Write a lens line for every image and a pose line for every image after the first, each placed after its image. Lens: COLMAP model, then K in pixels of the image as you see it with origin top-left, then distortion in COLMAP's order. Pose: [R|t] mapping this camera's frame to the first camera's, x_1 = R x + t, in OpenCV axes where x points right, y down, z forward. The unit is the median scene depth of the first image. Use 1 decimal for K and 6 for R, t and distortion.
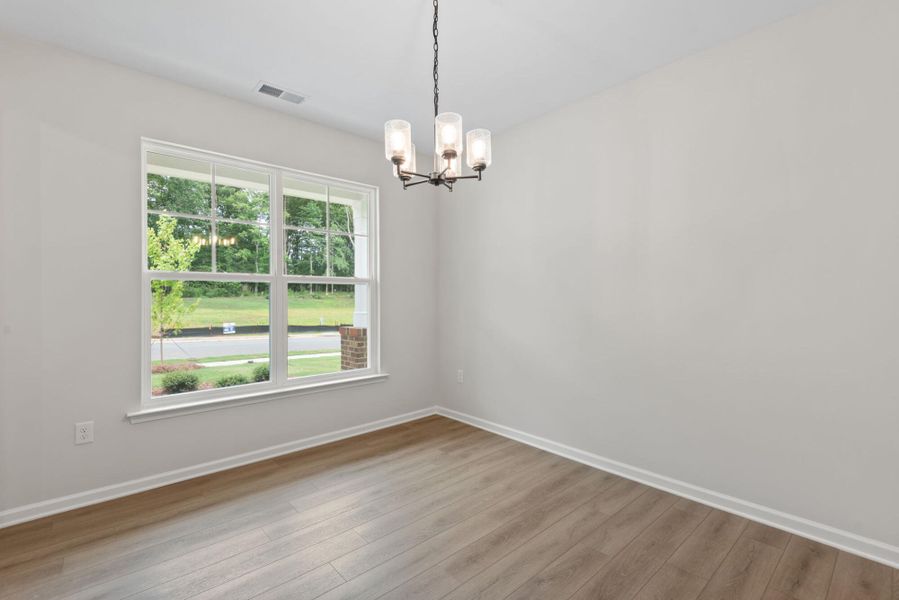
lens RADIAL K [[411.1, 0, 449.5], [0, 411.1, 300.0], [0, 0, 1]] dist [0.002556, -0.000376]
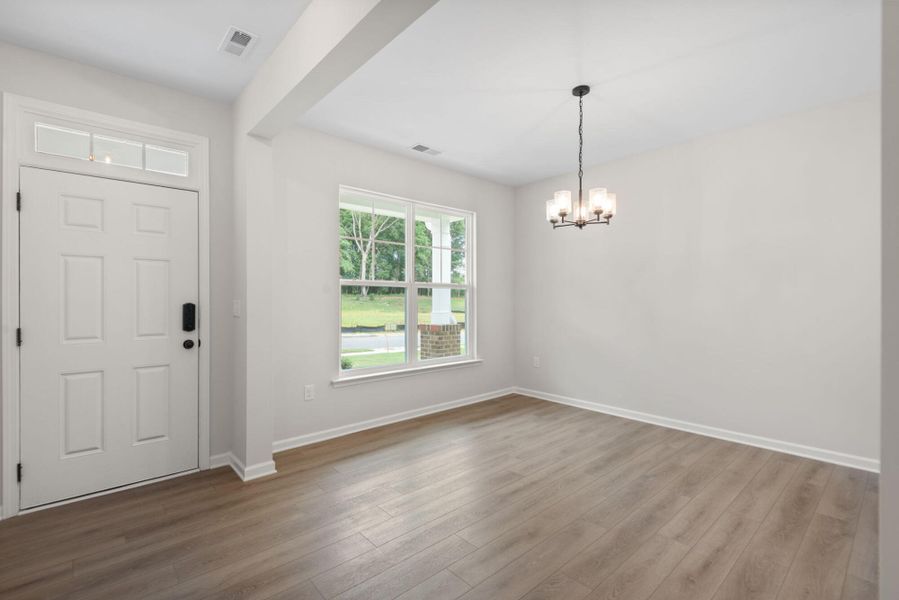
lens RADIAL K [[411.1, 0, 449.5], [0, 411.1, 300.0], [0, 0, 1]] dist [0.002556, -0.000376]
pose [[0.999990, 0.003697, -0.002647, -0.324384], [-0.003716, 0.999969, -0.006962, 0.007027], [0.002621, 0.006972, 0.999972, -0.357451]]
